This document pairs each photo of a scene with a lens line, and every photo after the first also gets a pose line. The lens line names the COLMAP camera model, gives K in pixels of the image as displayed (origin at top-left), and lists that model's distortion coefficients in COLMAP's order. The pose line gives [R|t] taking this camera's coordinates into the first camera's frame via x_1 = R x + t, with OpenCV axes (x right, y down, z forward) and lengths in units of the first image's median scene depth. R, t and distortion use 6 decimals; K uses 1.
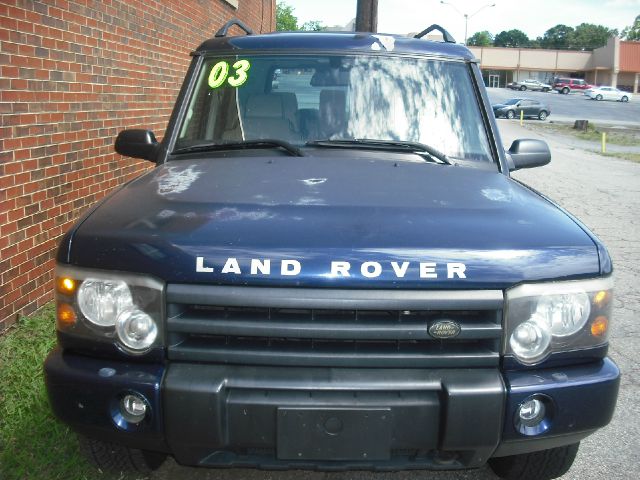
lens RADIAL K [[701.6, 0, 320.0], [0, 701.6, 240.0], [0, 0, 1]] dist [-0.138241, 0.055486]
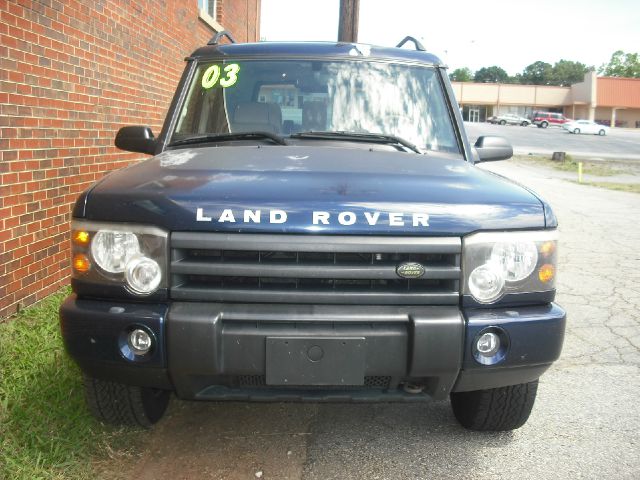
lens RADIAL K [[701.6, 0, 320.0], [0, 701.6, 240.0], [0, 0, 1]] dist [-0.138241, 0.055486]
pose [[0.999695, -0.000798, 0.024700, -0.001012], [0.002044, 0.998725, -0.050449, 0.125633], [-0.024628, 0.050484, 0.998421, -0.149016]]
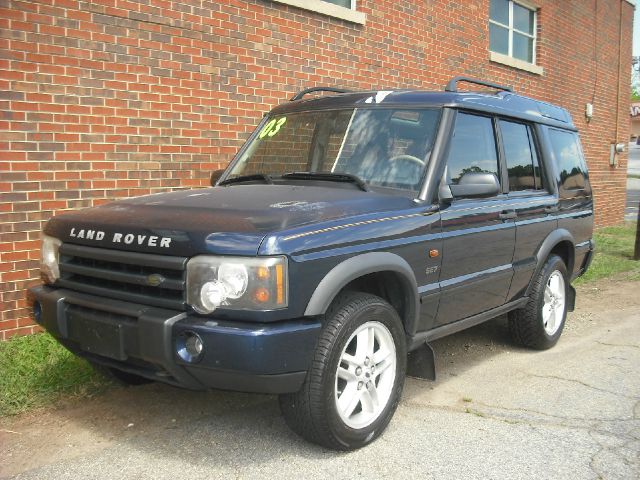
lens RADIAL K [[701.6, 0, 320.0], [0, 701.6, 240.0], [0, 0, 1]] dist [-0.138241, 0.055486]
pose [[0.800768, 0.046067, -0.597200, 1.262832], [-0.105082, 0.992379, -0.064350, 0.092781], [0.589685, 0.114285, 0.799506, -0.015965]]
